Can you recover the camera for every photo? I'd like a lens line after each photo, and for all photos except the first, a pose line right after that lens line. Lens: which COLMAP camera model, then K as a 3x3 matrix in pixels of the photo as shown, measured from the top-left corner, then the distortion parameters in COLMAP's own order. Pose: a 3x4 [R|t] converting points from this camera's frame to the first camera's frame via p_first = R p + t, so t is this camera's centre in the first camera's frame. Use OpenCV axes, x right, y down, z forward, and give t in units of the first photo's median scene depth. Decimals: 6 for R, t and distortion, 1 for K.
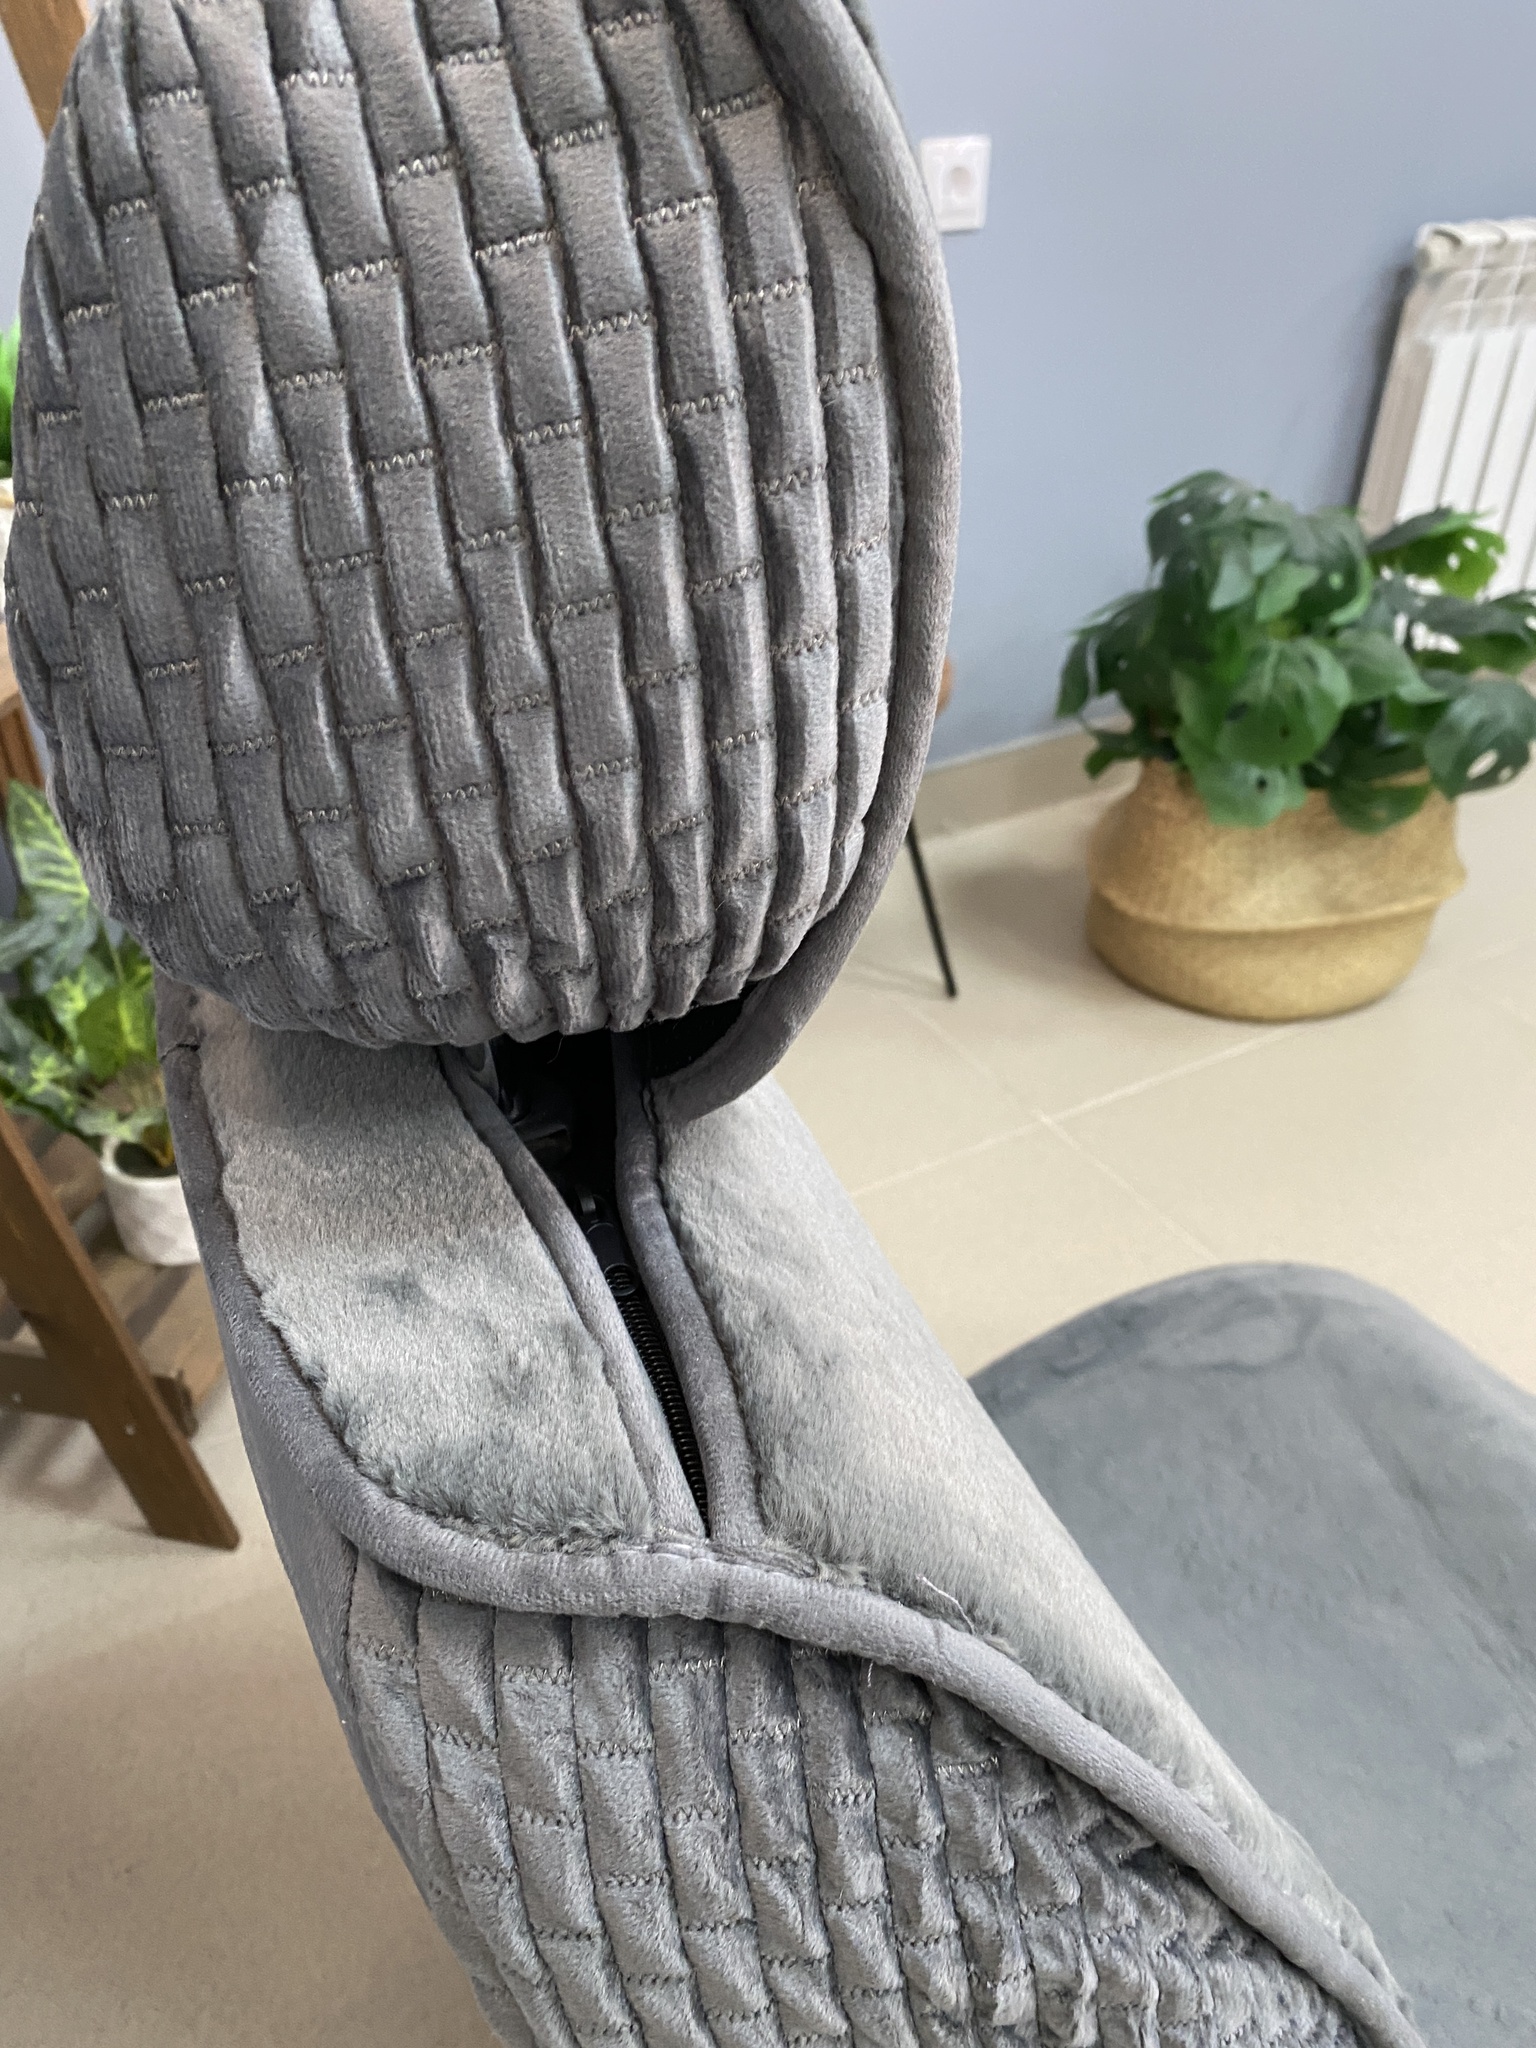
lens RADIAL K [[1578.7, 0, 768.0], [0, 1578.7, 1024.0], [0, 0, 1]] dist [0.003013, -0.003349]
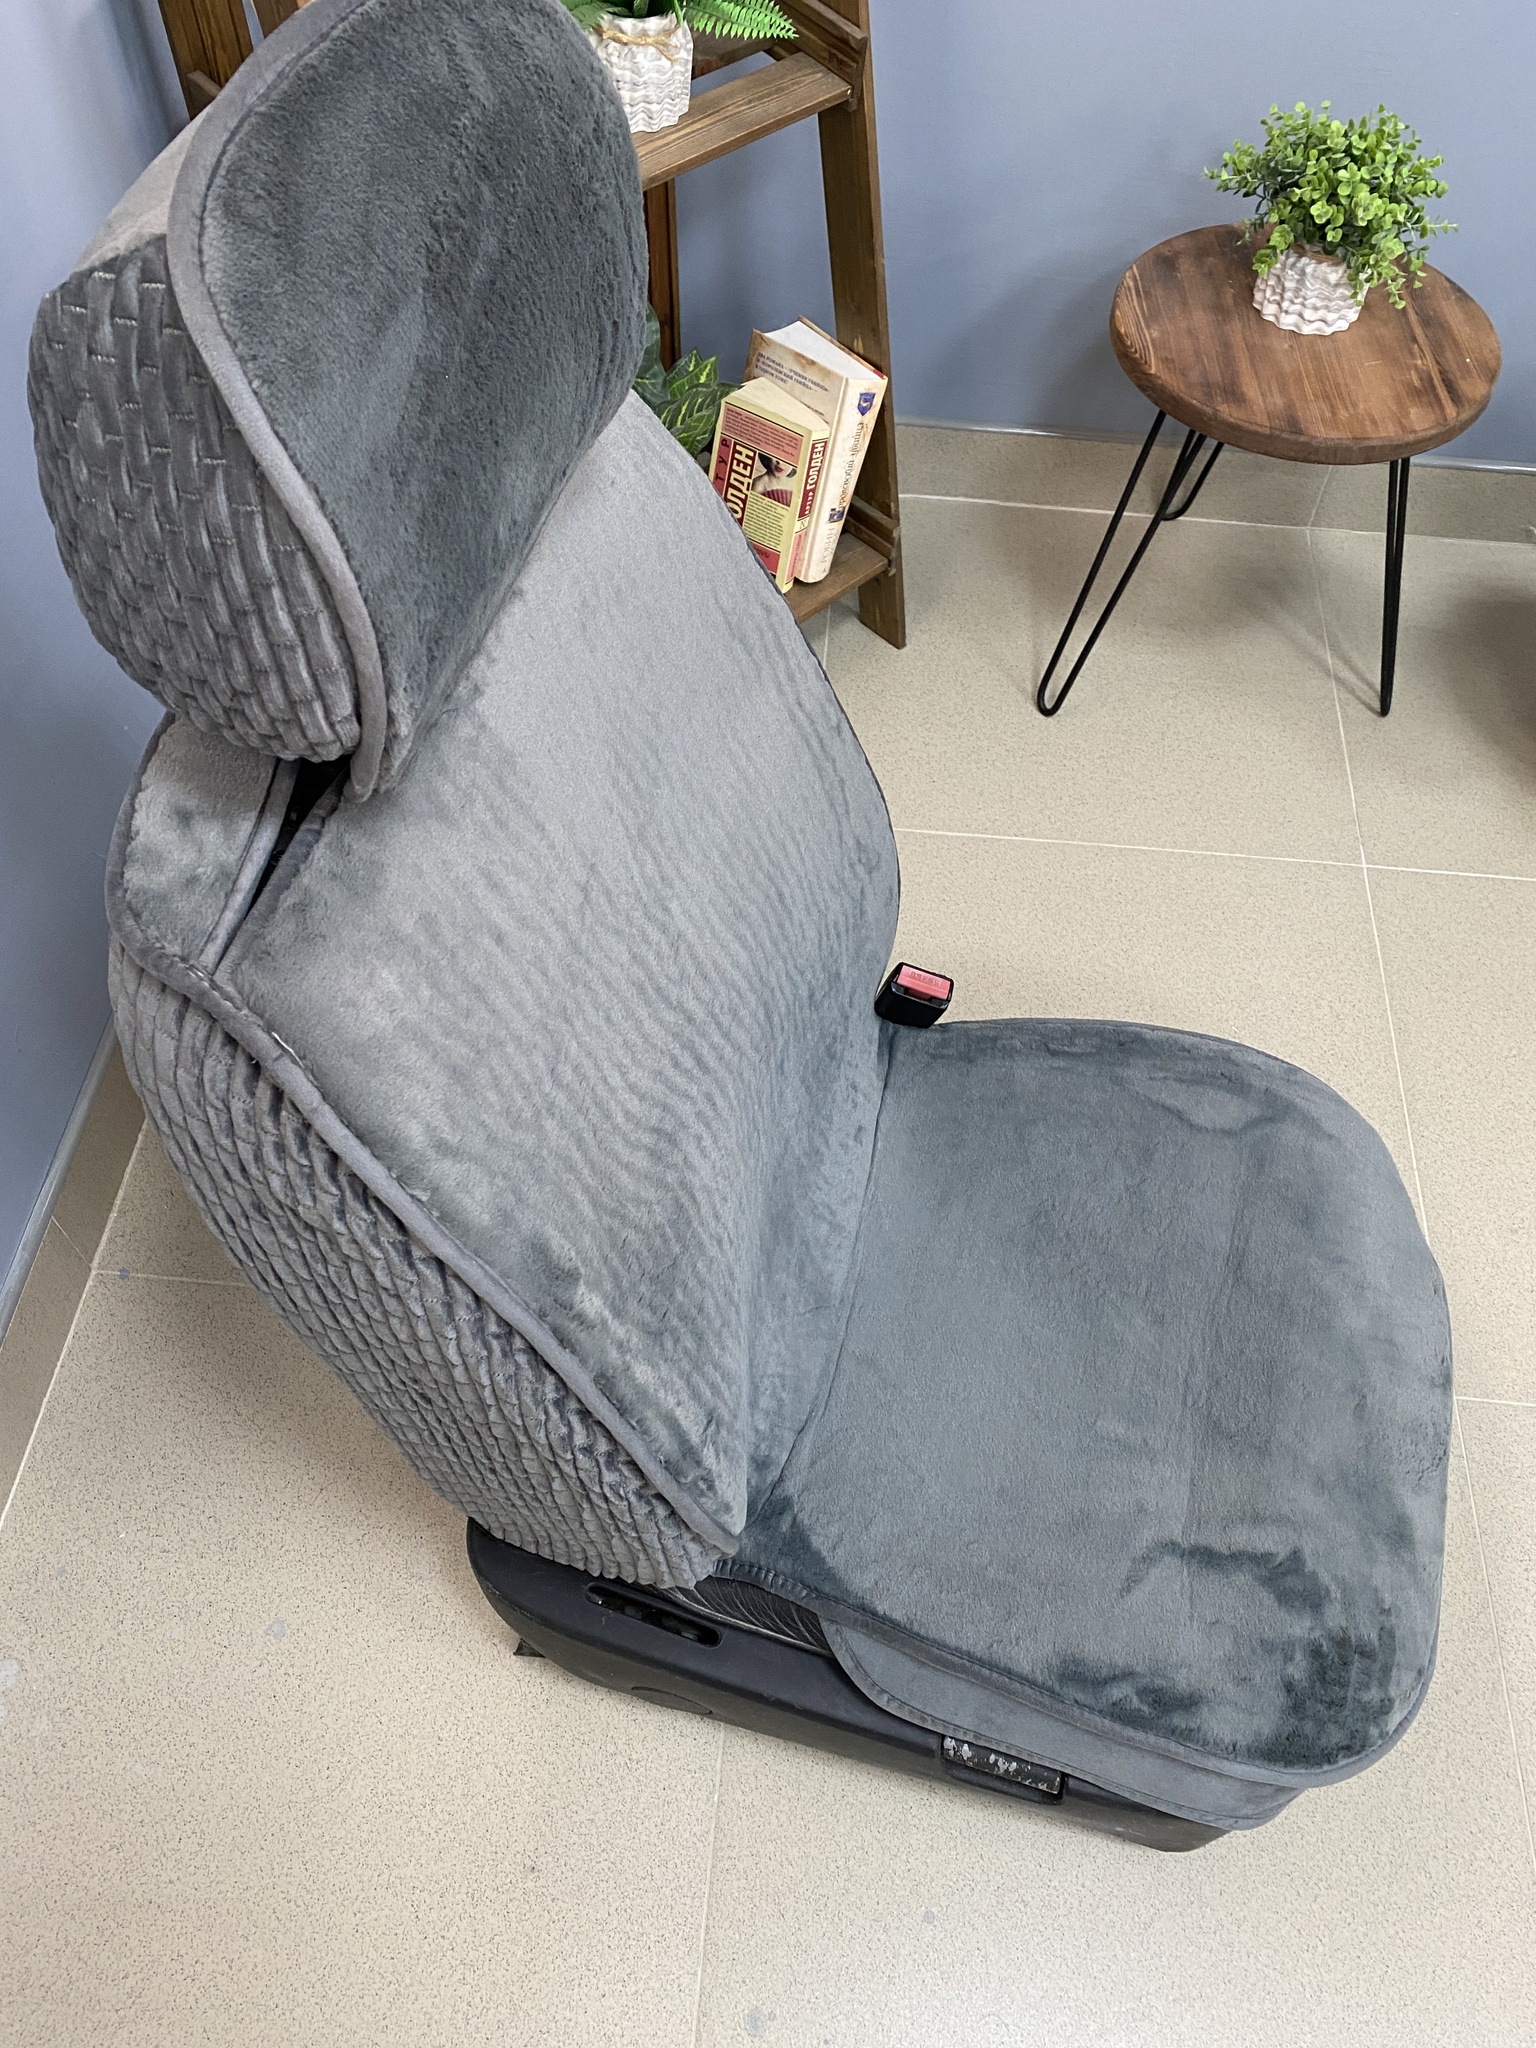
lens RADIAL K [[1566.6, 0, 786.1], [0, 1566.6, 1027.1], [0, 0, 1]] dist [0.011333, -0.010487]
pose [[0.817836, 0.485403, -0.309075, 1.503114], [-0.344410, 0.843166, 0.412860, -0.922181], [0.461005, -0.231203, 0.856749, -0.644525]]
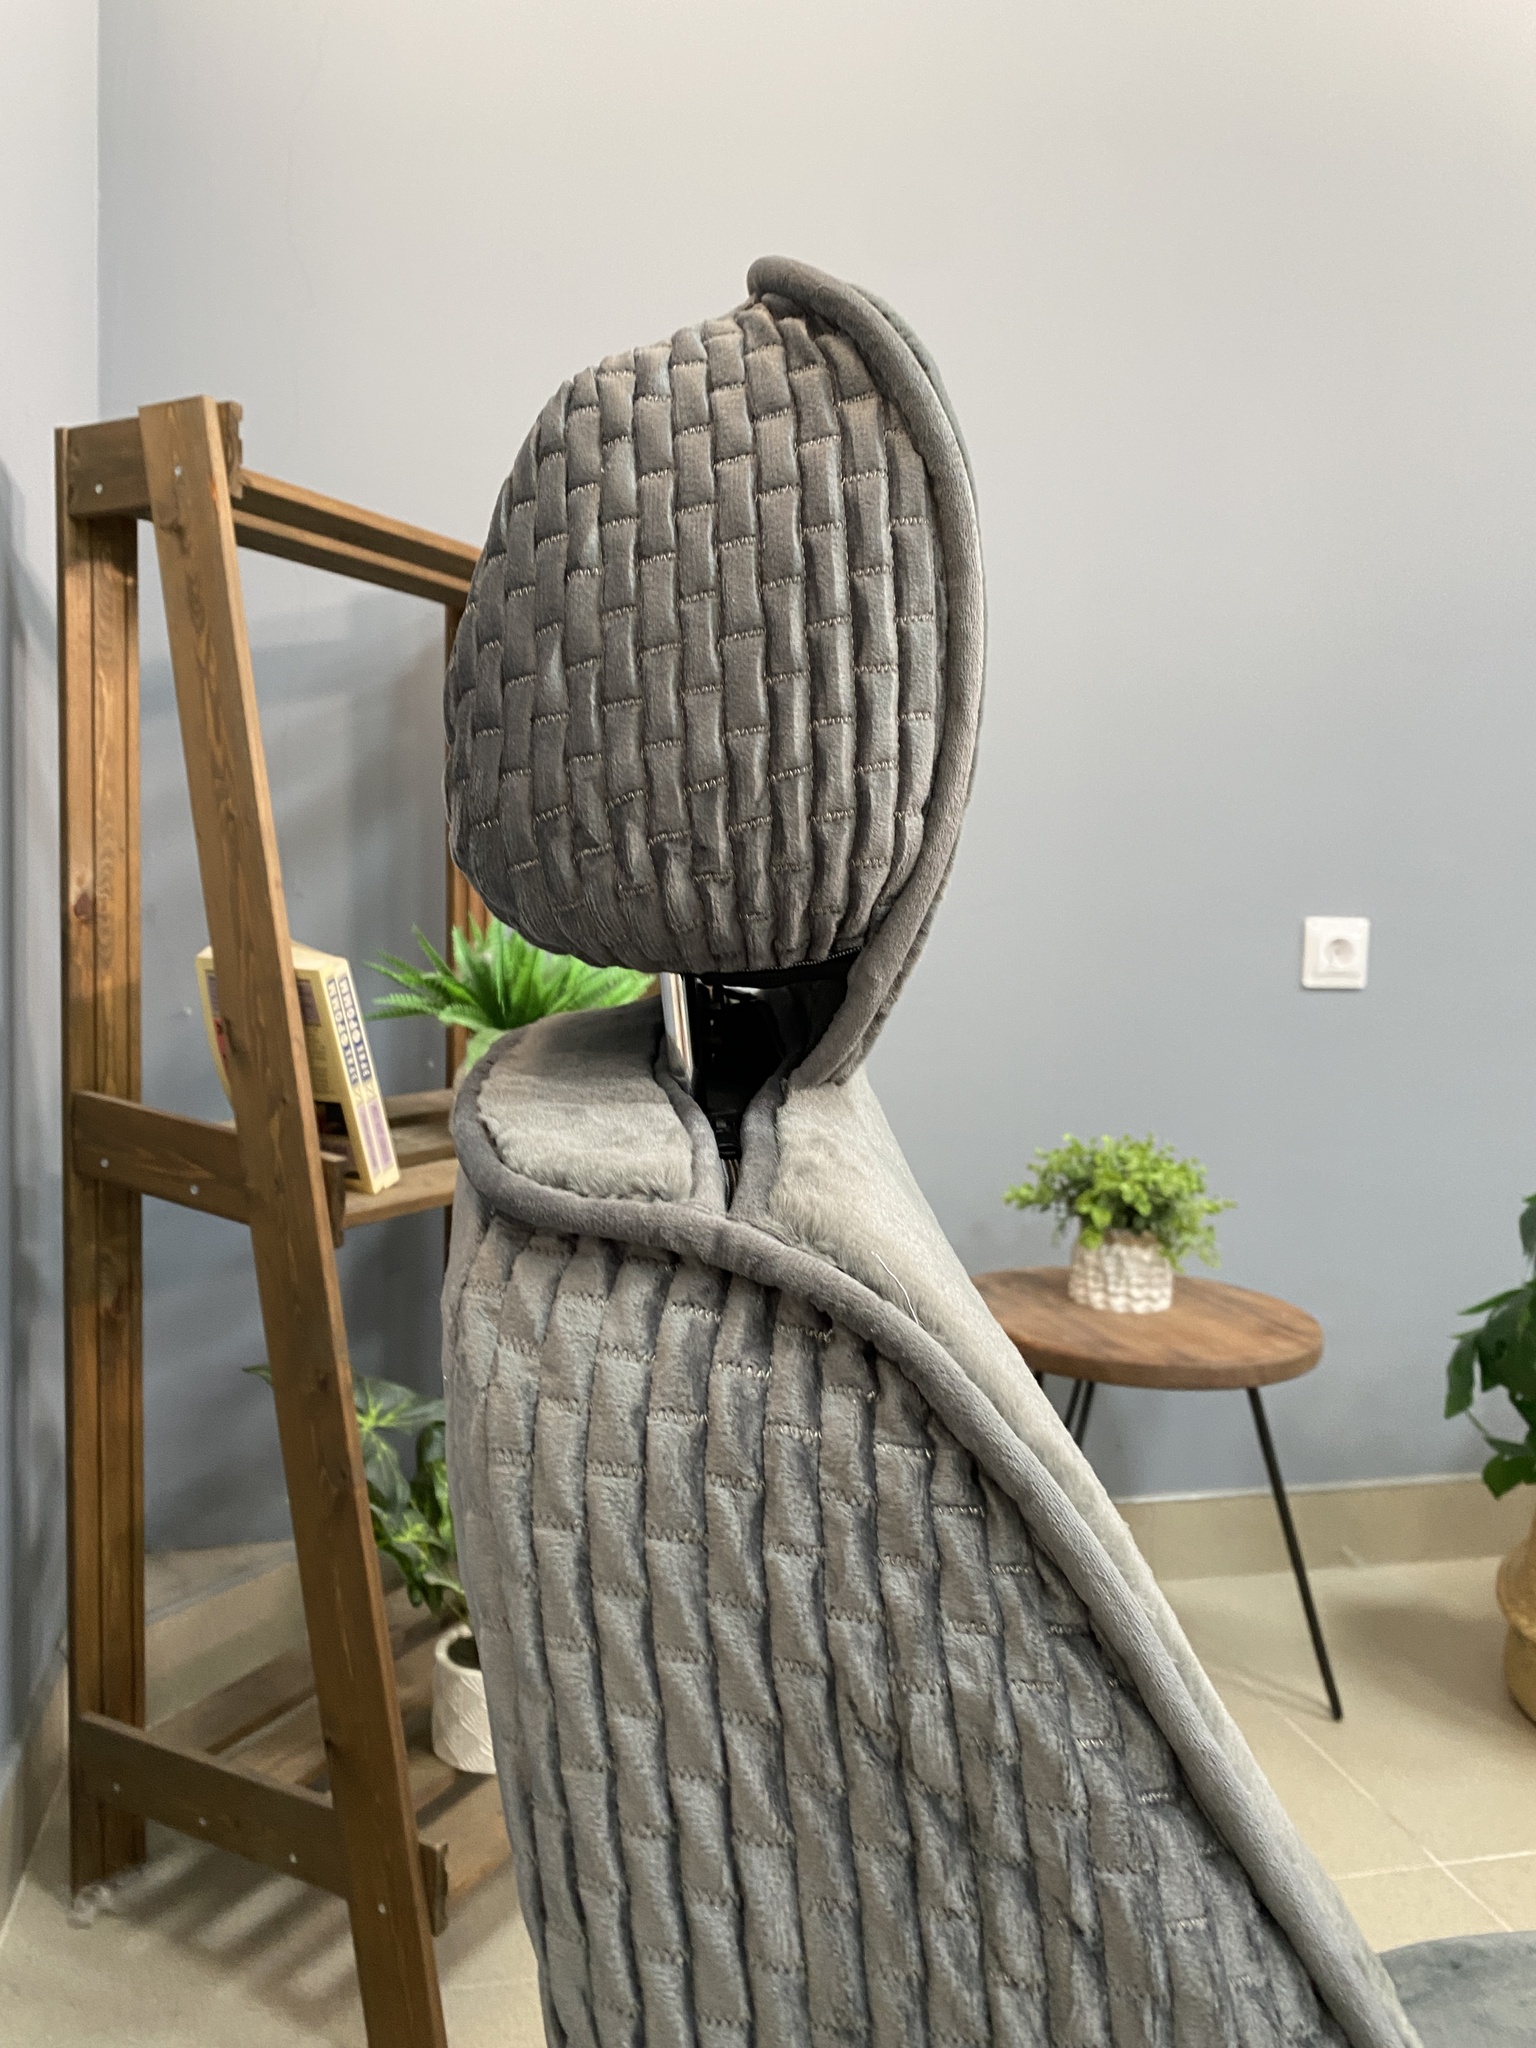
lens RADIAL K [[1562.6, 0, 783.0], [0, 1562.6, 1008.4], [0, 0, 1]] dist [0.045503, -0.049671]
pose [[0.956956, 0.037896, -0.287747, 0.411233], [-0.178681, 0.858200, -0.481212, 0.861531], [0.228709, 0.511914, 0.828031, -0.193264]]
